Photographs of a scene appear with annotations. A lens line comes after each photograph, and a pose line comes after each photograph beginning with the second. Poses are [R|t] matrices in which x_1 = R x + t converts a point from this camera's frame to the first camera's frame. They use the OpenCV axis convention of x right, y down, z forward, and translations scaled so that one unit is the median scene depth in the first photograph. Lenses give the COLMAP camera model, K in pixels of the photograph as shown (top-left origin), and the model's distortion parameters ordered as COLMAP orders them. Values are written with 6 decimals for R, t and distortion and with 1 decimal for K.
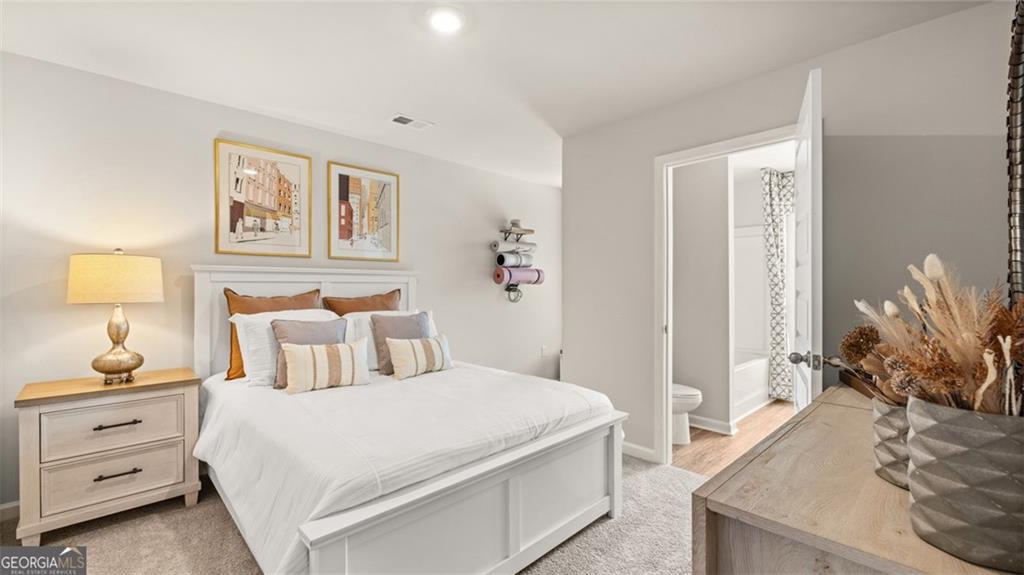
lens RADIAL K [[429.4, 0, 512.5], [0, 429.4, 289.1], [0, 0, 1]] dist [-0.001256, -0.000265]
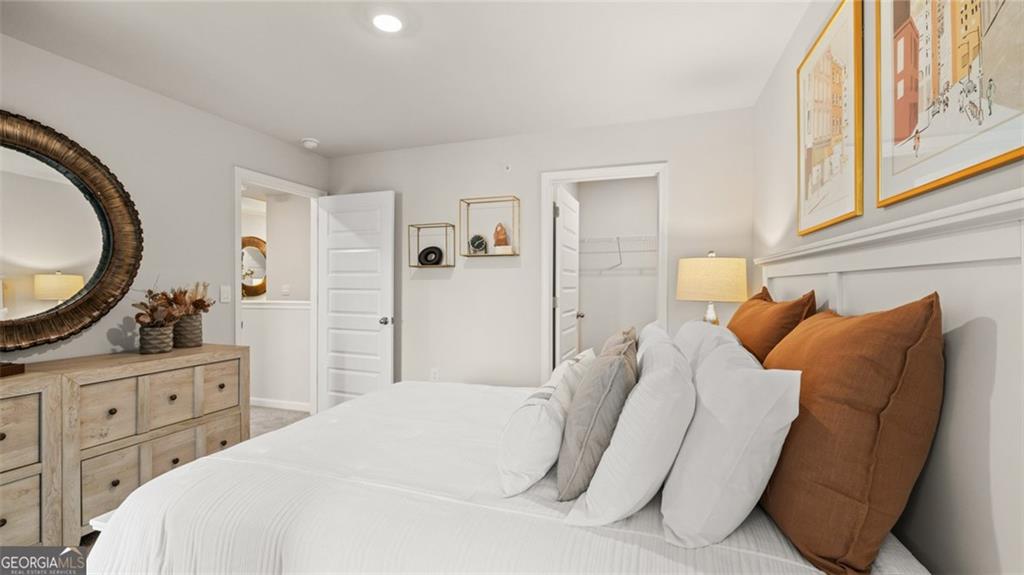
lens RADIAL K [[429.4, 0, 514.4], [0, 429.4, 287.3], [0, 0, 1]] dist [-0.001256, -0.000265]
pose [[-0.881499, 0.000806, -0.472185, 0.031002], [-0.001899, 0.999984, 0.005251, -0.004753], [0.472182, 0.005526, -0.881484, 1.293318]]
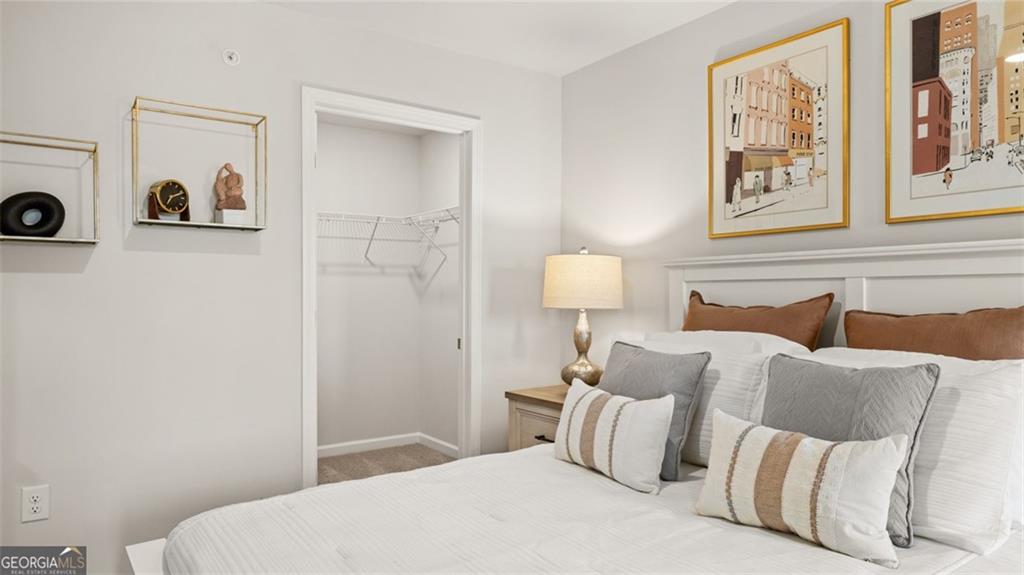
lens RADIAL K [[641.9, 0, 513.6], [0, 641.9, 292.4], [0, 0, 1]] dist [0.004737, 0.003288]
pose [[-0.141926, -0.001655, -0.989876, 0.310360], [-0.004084, 0.999991, -0.001087, 0.001203], [0.989869, 0.003888, -0.141932, 0.782306]]
